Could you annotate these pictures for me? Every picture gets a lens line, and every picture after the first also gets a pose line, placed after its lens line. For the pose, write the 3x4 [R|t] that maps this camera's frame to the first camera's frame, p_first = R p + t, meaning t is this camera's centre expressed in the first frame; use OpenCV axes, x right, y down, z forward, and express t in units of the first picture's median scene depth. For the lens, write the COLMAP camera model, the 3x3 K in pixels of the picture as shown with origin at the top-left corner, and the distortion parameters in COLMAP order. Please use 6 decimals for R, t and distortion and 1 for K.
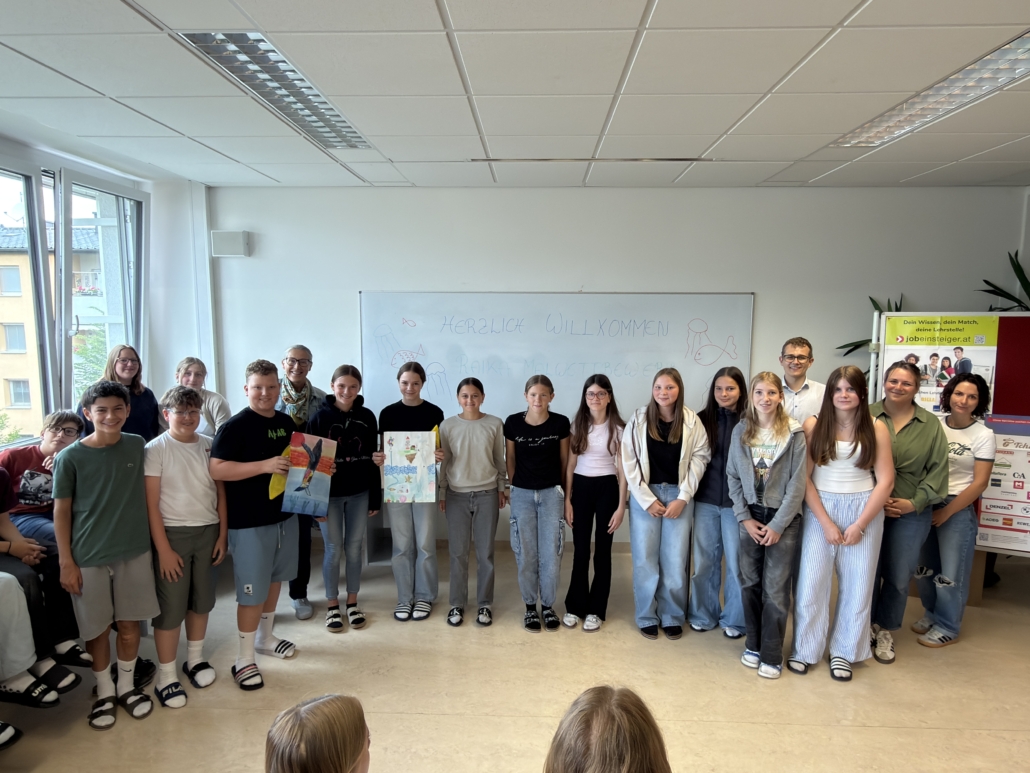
lens RADIAL K [[633.7, 0, 513.7], [0, 633.7, 386.9], [0, 0, 1]] dist [-0.003923, 0.002634]
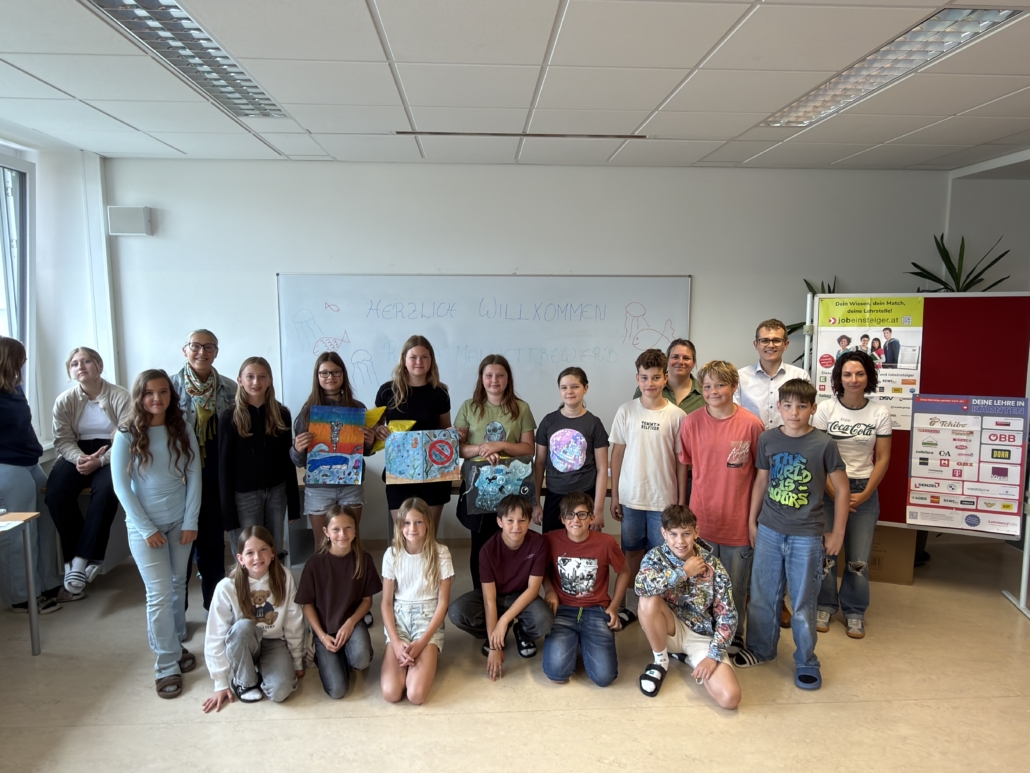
lens RADIAL K [[677.2, 0, 513.0], [0, 677.2, 383.7], [0, 0, 1]] dist [-0.001963, 0.000674]
pose [[0.995643, -0.014084, 0.092176, 0.007922], [0.013942, 0.999900, 0.002188, 0.015458], [-0.092197, -0.000894, 0.995740, -0.020163]]
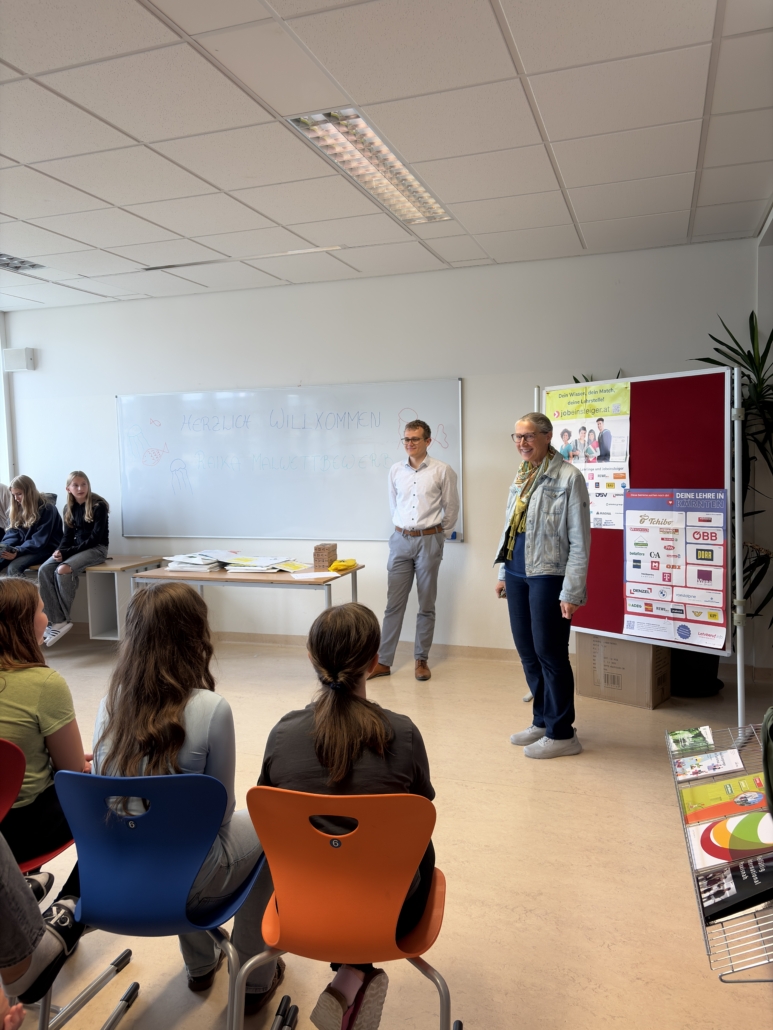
lens RADIAL K [[775.1, 0, 390.4], [0, 775.1, 513.1], [0, 0, 1]] dist [0.015314, 0.000820]
pose [[0.955324, -0.002226, -0.295553, 0.756666], [-0.010568, 0.999075, -0.041684, 0.128835], [0.295372, 0.042945, 0.954417, -0.176028]]
